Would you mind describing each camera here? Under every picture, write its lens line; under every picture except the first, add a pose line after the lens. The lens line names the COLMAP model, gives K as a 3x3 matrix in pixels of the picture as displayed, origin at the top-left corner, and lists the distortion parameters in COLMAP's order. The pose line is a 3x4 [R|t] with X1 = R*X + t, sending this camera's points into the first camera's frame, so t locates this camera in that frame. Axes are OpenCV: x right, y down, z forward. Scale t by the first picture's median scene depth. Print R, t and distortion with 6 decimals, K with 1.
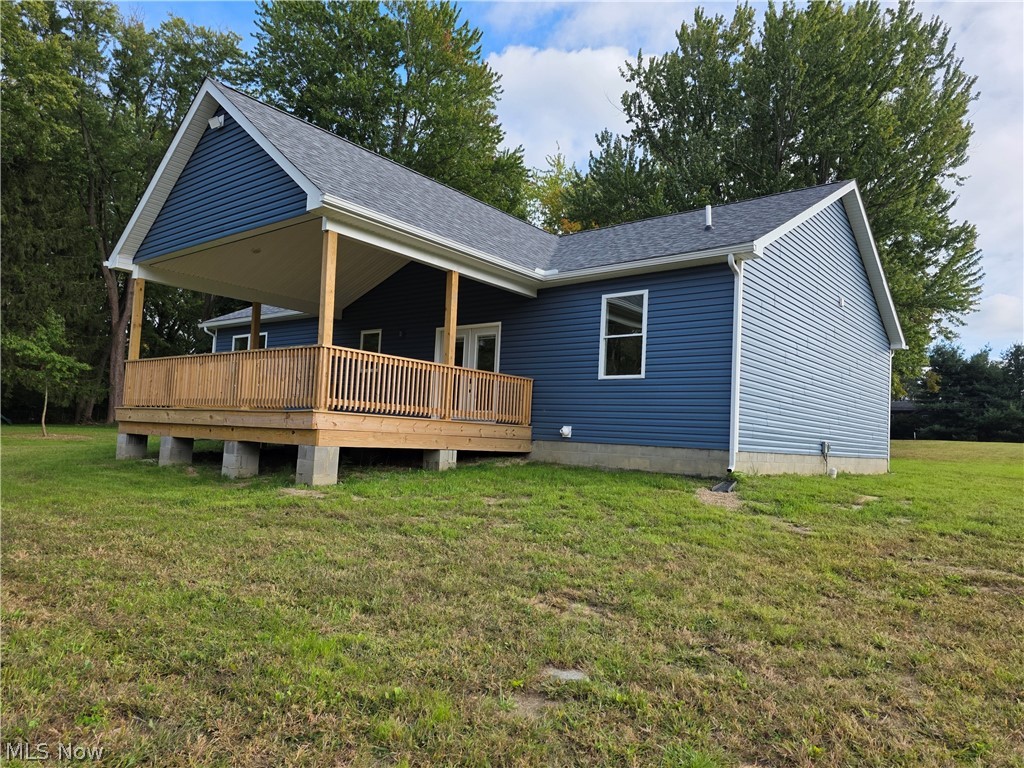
lens RADIAL K [[684.8, 0, 509.4], [0, 684.8, 387.9], [0, 0, 1]] dist [0.059170, -0.071508]
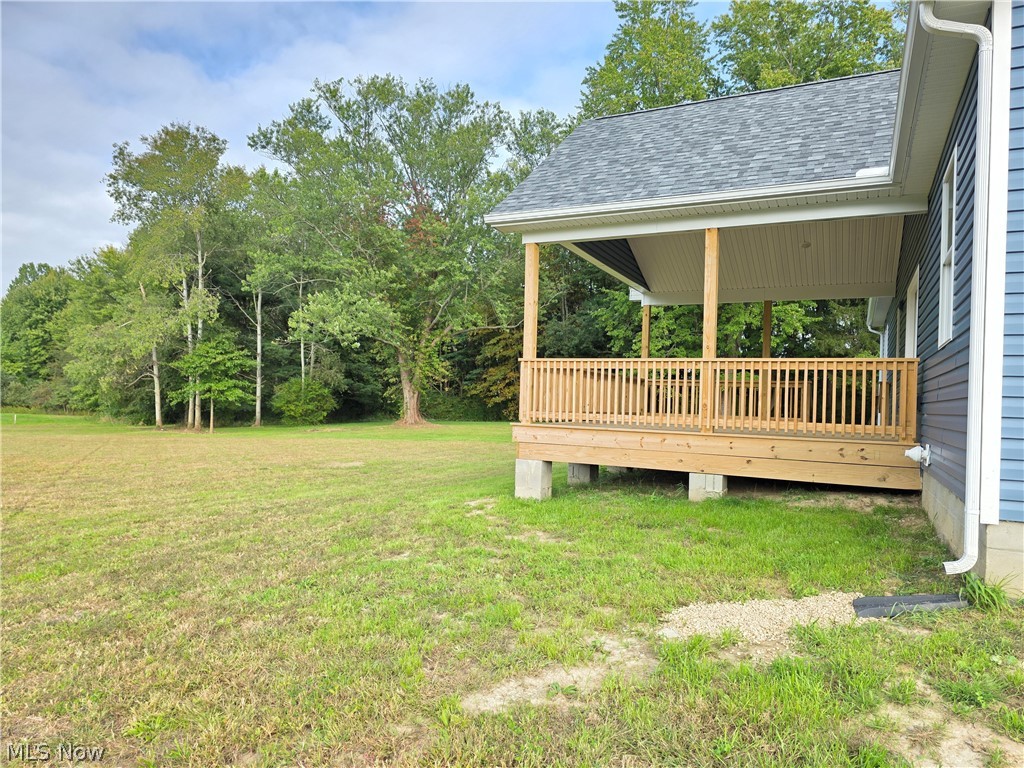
lens RADIAL K [[684.8, 0, 509.4], [0, 684.8, 387.9], [0, 0, 1]] dist [0.059170, -0.071508]
pose [[0.230758, -0.058494, -0.971251, 0.577194], [0.051830, 0.997513, -0.047762, 0.023083], [0.971630, -0.039319, 0.233216, 0.621909]]
